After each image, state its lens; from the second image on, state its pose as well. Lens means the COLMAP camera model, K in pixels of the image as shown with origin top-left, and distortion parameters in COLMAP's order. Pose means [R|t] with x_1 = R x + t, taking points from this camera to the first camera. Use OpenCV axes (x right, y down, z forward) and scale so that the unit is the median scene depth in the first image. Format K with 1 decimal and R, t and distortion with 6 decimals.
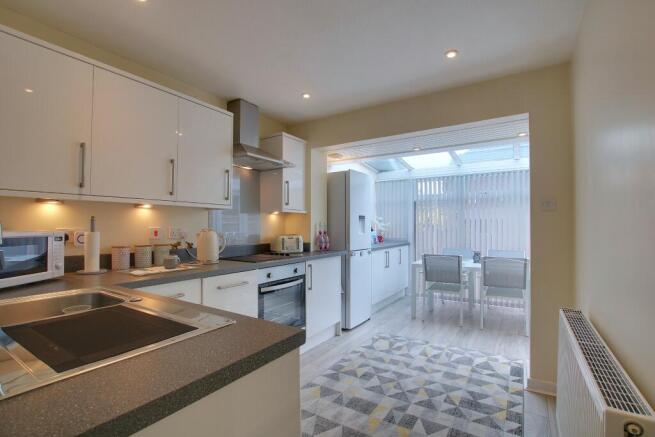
lens RADIAL K [[303.4, 0, 327.8], [0, 303.4, 224.1], [0, 0, 1]] dist [-0.001559, -0.000218]
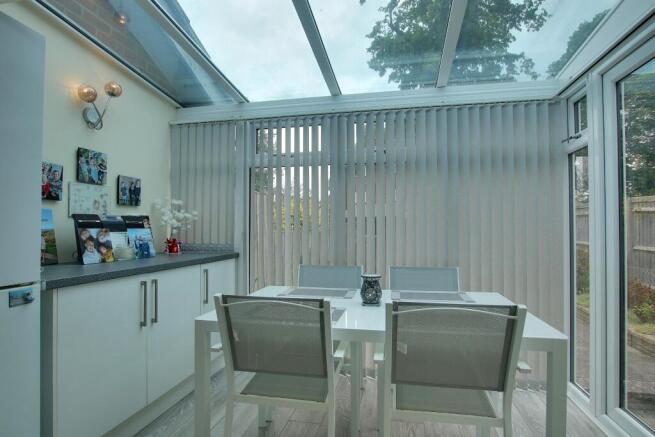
lens RADIAL K [[360.7, 0, 327.8], [0, 360.7, 226.4], [0, 0, 1]] dist [-0.000347, -0.000048]
pose [[0.931545, 0.004669, 0.363596, 0.276922], [-0.005005, 0.999987, -0.000019, 0.027032], [-0.363592, -0.001802, 0.931557, 0.596434]]
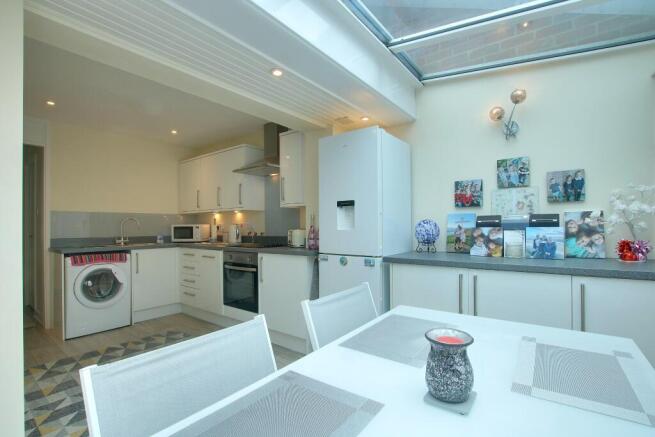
lens RADIAL K [[303.4, 0, 327.8], [0, 303.4, 224.1], [0, 0, 1]] dist [-0.001559, -0.000218]
pose [[-0.070245, -0.004186, -0.997521, 0.737133], [0.018345, 0.999817, -0.005488, 0.023562], [0.997361, -0.018685, -0.070155, 1.000780]]
